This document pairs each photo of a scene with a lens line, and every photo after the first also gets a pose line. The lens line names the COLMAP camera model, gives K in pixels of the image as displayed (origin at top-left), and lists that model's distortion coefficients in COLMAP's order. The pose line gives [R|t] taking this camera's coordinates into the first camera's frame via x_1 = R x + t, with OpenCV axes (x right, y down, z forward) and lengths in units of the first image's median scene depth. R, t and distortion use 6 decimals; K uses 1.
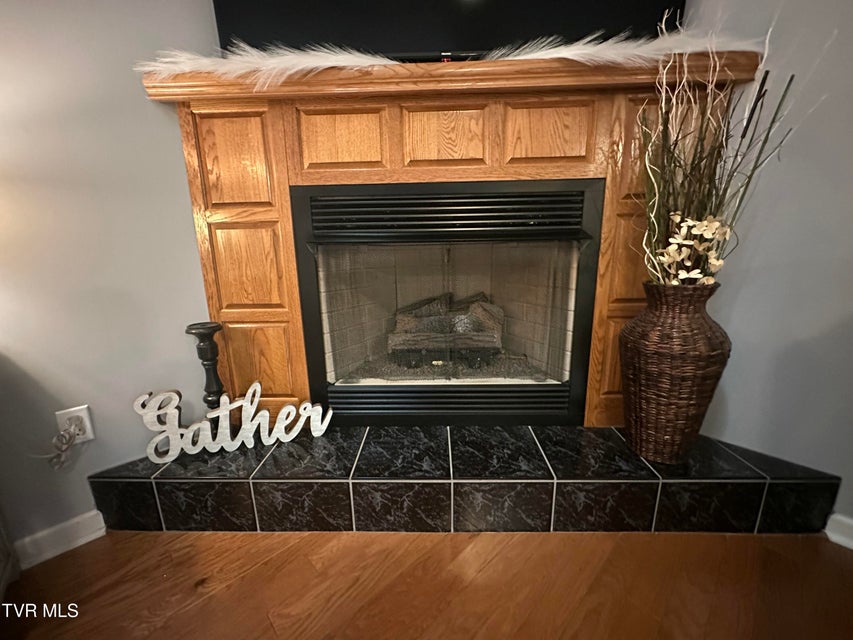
lens RADIAL K [[339.6, 0, 426.5], [0, 339.6, 320.0], [0, 0, 1]] dist [-0.000292, 0.000058]
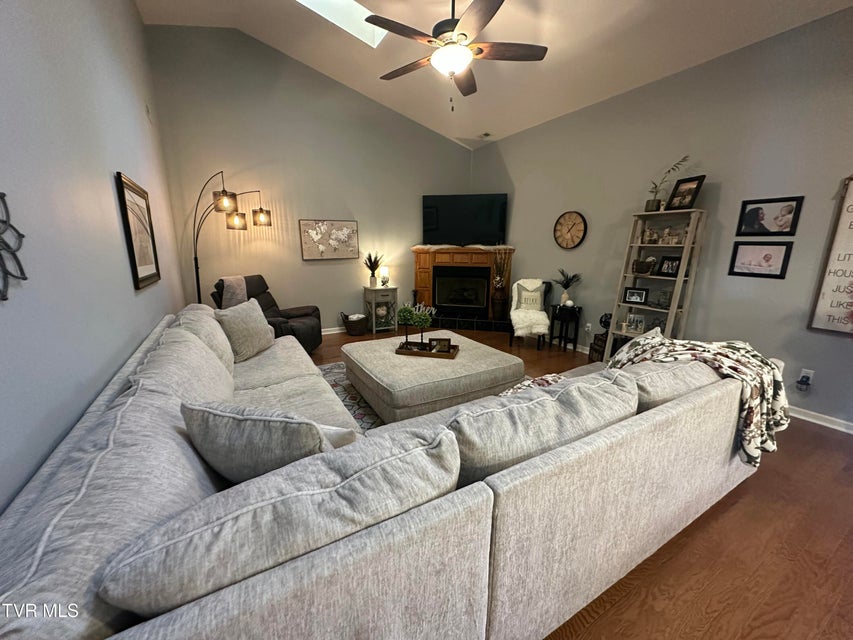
lens RADIAL K [[339.6, 0, 426.5], [0, 339.6, 320.0], [0, 0, 1]] dist [-0.000292, 0.000058]
pose [[0.973358, 0.076378, -0.216194, 0.690210], [-0.081148, 0.996614, -0.013261, 0.525366], [0.214449, 0.030452, 0.976260, -4.040442]]
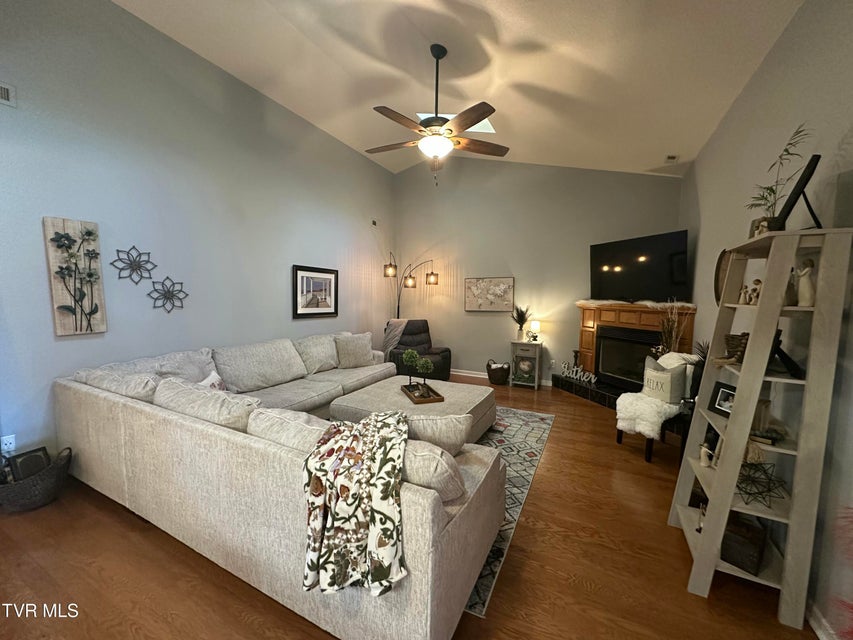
lens RADIAL K [[339.6, 0, 426.5], [0, 339.6, 320.0], [0, 0, 1]] dist [-0.000292, 0.000058]
pose [[0.335570, 0.095386, -0.937174, 2.890049], [-0.246425, 0.969106, 0.010400, 0.064730], [0.909213, 0.227453, 0.348708, -2.516730]]
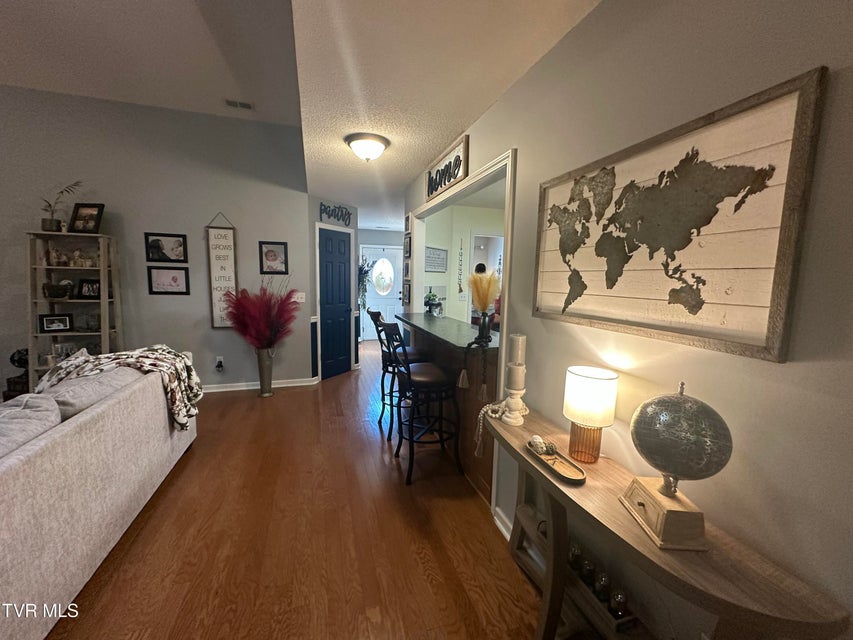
lens RADIAL K [[339.6, 0, 426.5], [0, 339.6, 320.0], [0, 0, 1]] dist [-0.000292, 0.000058]
pose [[0.427350, -0.084760, 0.900104, 0.658525], [0.185249, 0.982681, 0.004584, 0.630788], [-0.884904, 0.164785, 0.435651, -4.495345]]
